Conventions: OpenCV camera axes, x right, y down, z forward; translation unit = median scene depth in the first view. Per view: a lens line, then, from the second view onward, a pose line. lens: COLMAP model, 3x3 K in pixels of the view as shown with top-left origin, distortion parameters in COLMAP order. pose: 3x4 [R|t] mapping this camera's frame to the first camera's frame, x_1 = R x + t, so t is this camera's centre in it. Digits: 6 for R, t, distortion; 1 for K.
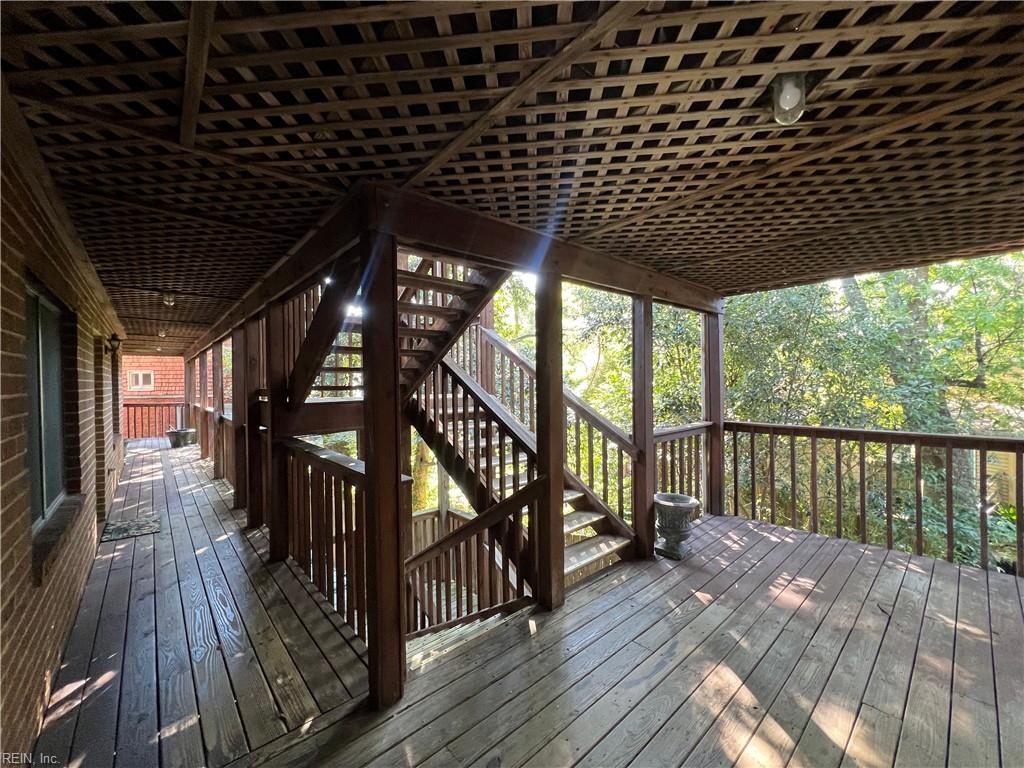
lens RADIAL K [[409.1, 0, 511.3], [0, 409.1, 382.5], [0, 0, 1]] dist [0.006327, 0.000123]
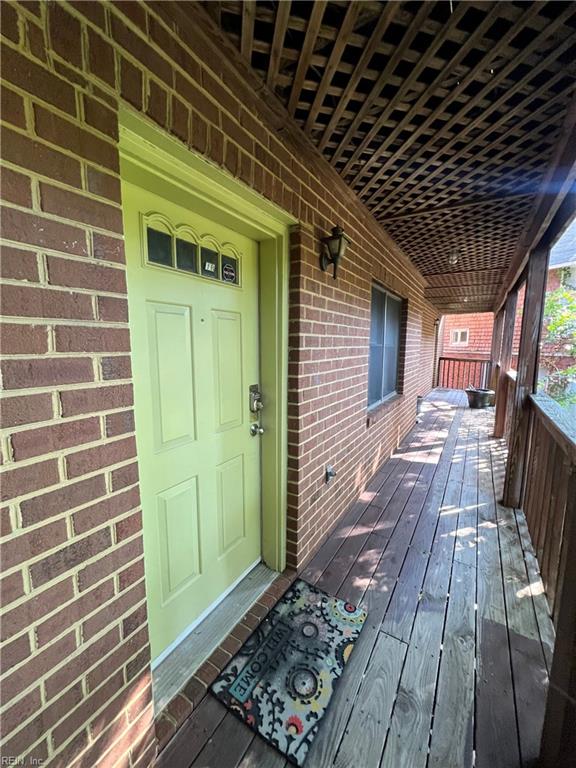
lens RADIAL K [[306.8, 0, 287.6], [0, 306.8, 383.2], [0, 0, 1]] dist [0.006327, 0.000123]
pose [[0.291414, 0.136365, -0.946828, -0.281515], [-0.013026, 0.990261, 0.138611, 0.011388], [0.956508, -0.028060, 0.290352, 0.390351]]
